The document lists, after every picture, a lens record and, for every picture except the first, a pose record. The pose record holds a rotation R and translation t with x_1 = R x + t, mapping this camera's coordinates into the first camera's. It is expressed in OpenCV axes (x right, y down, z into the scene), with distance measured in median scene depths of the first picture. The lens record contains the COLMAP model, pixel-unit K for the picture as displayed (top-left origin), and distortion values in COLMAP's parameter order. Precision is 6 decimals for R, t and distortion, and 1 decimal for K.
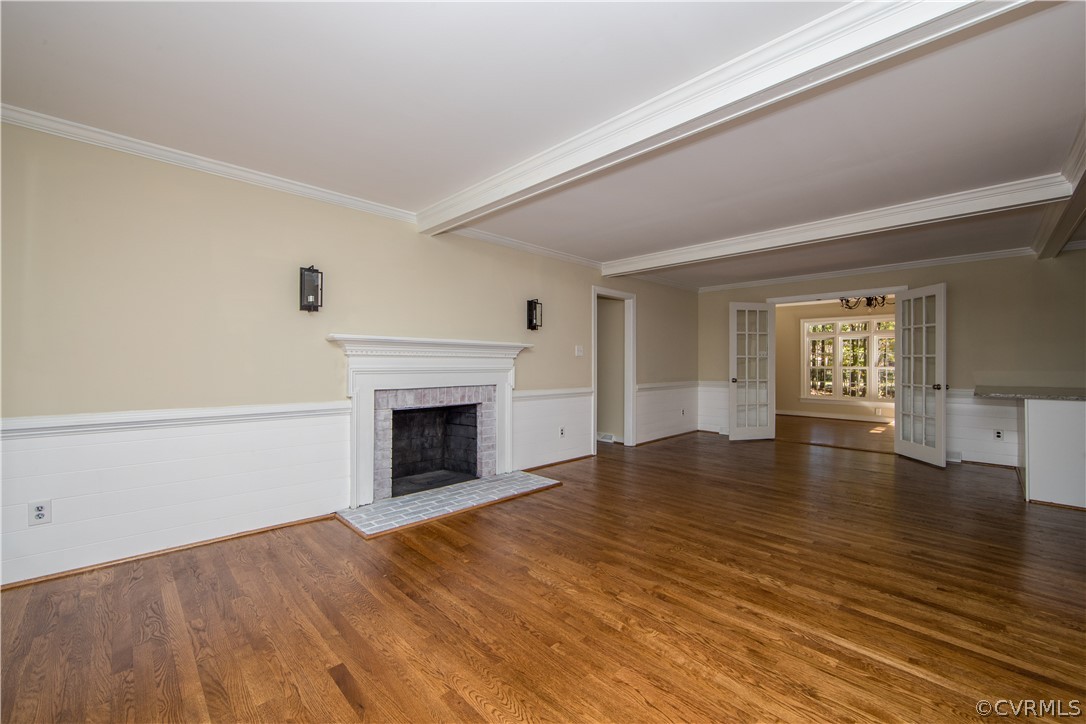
lens RADIAL K [[440.1, 0, 552.4], [0, 440.1, 359.5], [0, 0, 1]] dist [-0.009637, -0.000148]
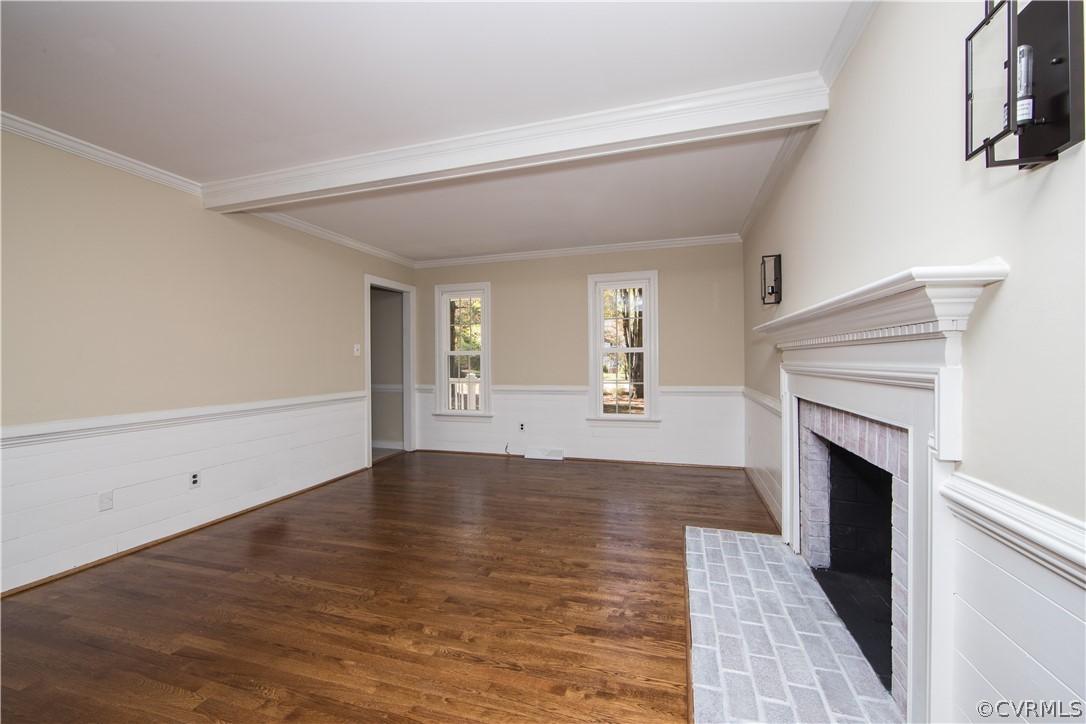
lens RADIAL K [[427.9, 0, 545.8], [0, 427.9, 361.8], [0, 0, 1]] dist [-0.011153, -0.000004]
pose [[-0.885373, 0.005085, -0.464854, 0.259023], [0.010722, 0.999898, -0.009485, 0.015494], [0.464758, -0.013382, -0.885336, 1.357688]]
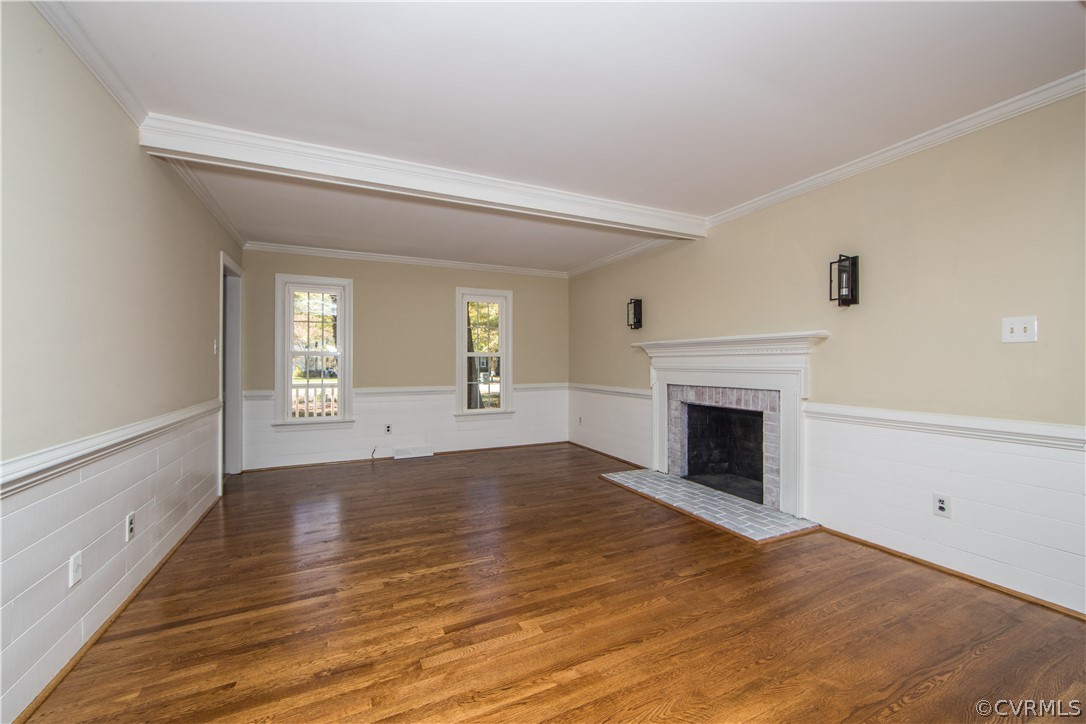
lens RADIAL K [[432.2, 0, 543.0], [0, 432.2, 362.0], [0, 0, 1]] dist [-0.009086, 0.000046]
pose [[-0.345401, -0.005967, -0.938436, 0.832643], [0.010059, 0.999899, -0.010060, 0.014780], [0.938401, -0.012914, -0.345306, 1.044737]]
